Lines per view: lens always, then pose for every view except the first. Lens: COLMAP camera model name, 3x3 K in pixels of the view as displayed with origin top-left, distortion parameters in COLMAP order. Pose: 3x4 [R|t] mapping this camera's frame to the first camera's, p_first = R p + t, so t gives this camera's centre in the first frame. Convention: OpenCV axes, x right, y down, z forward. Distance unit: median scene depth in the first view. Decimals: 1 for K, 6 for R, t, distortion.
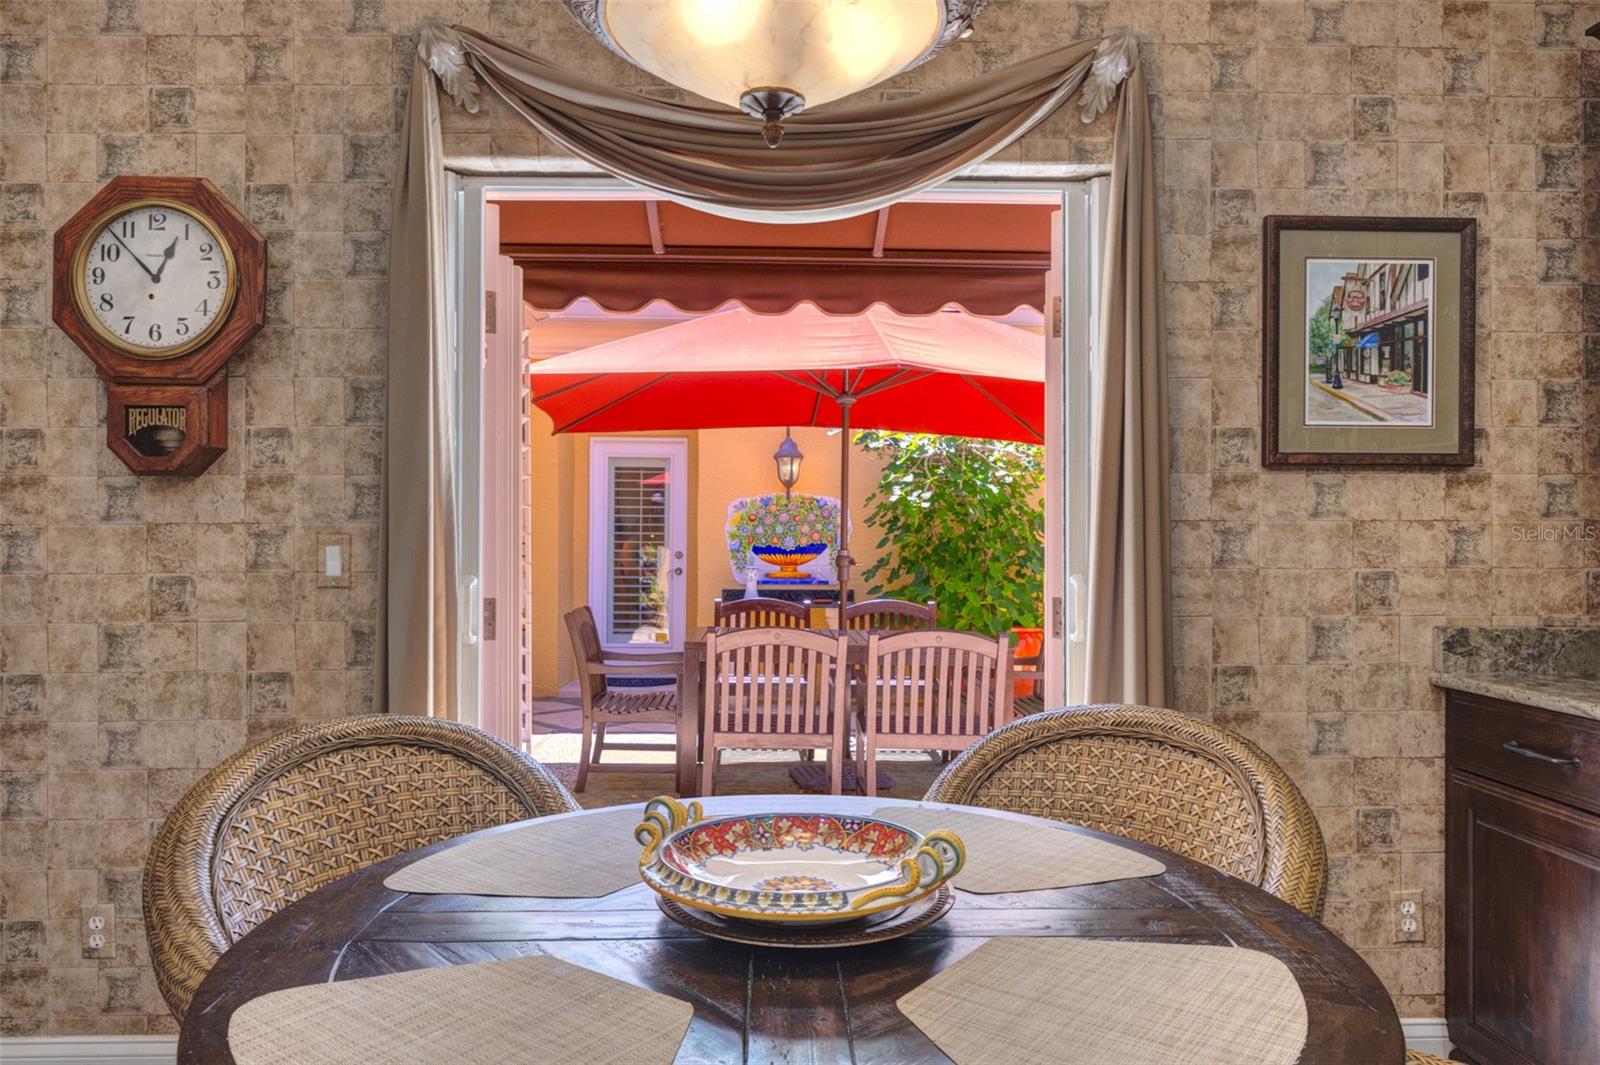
lens RADIAL K [[1090.2, 0, 801.3], [0, 1090.2, 531.9], [0, 0, 1]] dist [-0.000255, -0.001992]
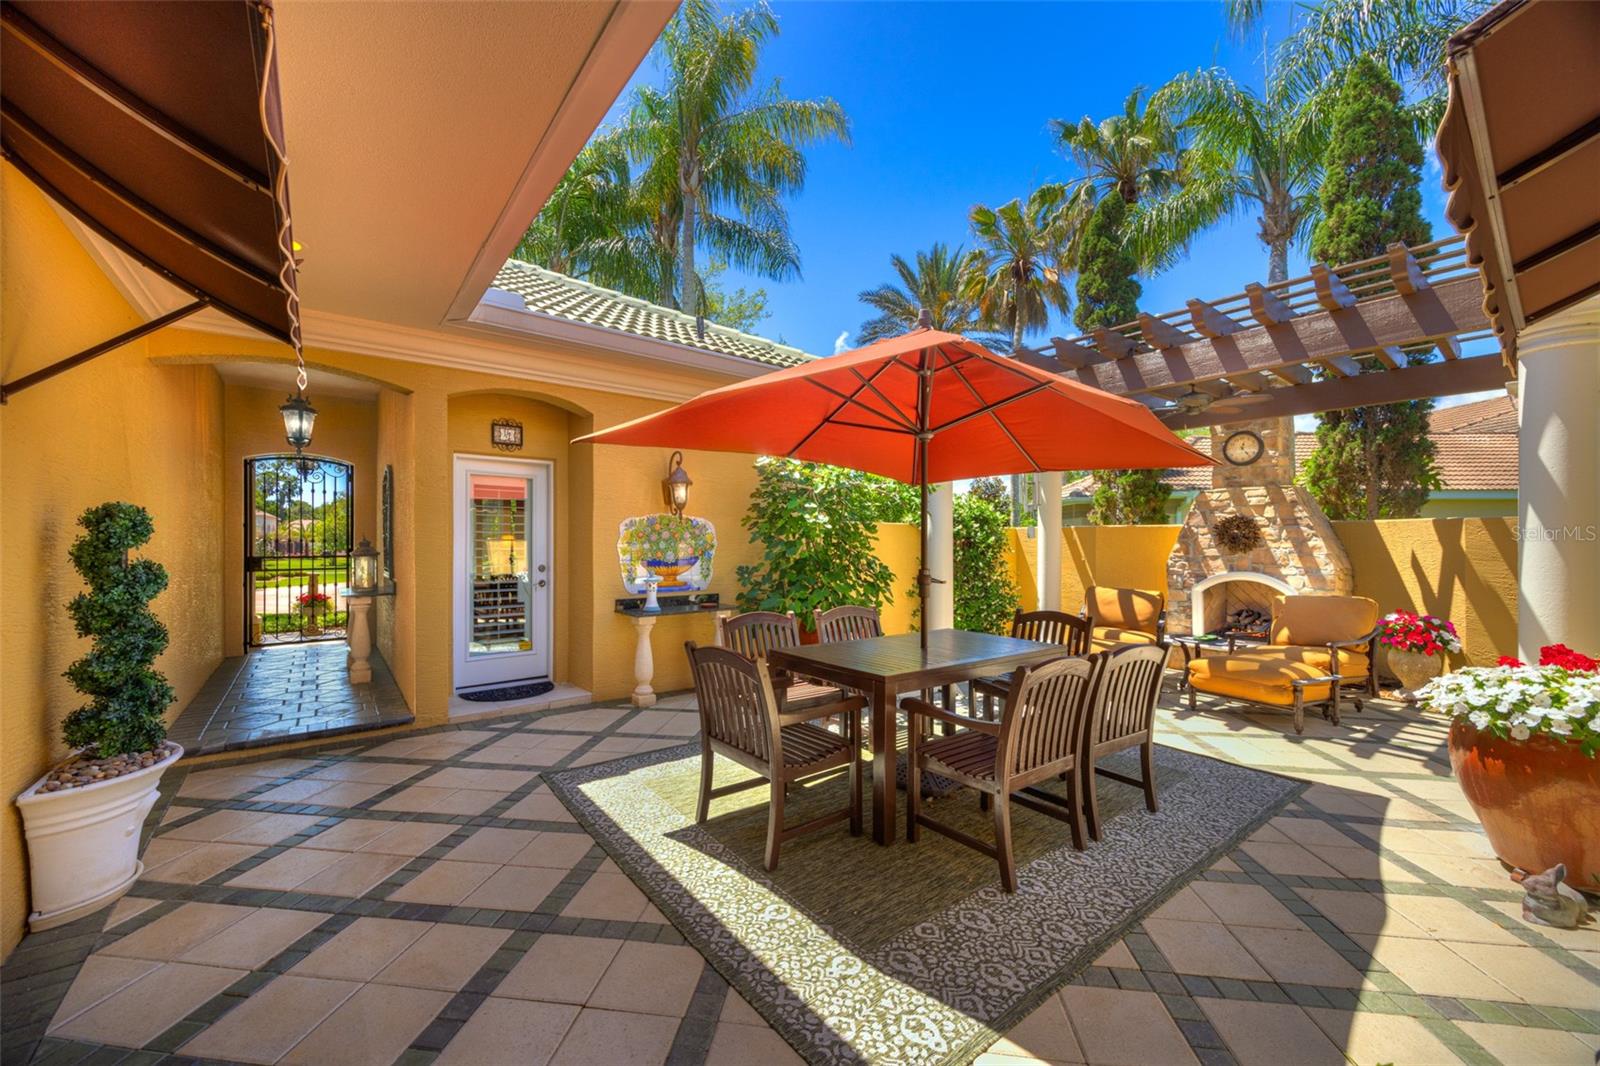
lens RADIAL K [[611.7, 0, 799.1], [0, 611.7, 536.4], [0, 0, 1]] dist [-0.003159, 0.000558]
pose [[0.799536, -0.001435, 0.600616, -0.295695], [0.000558, 0.999998, 0.001646, -0.012631], [-0.600618, -0.000980, 0.799536, 0.390414]]
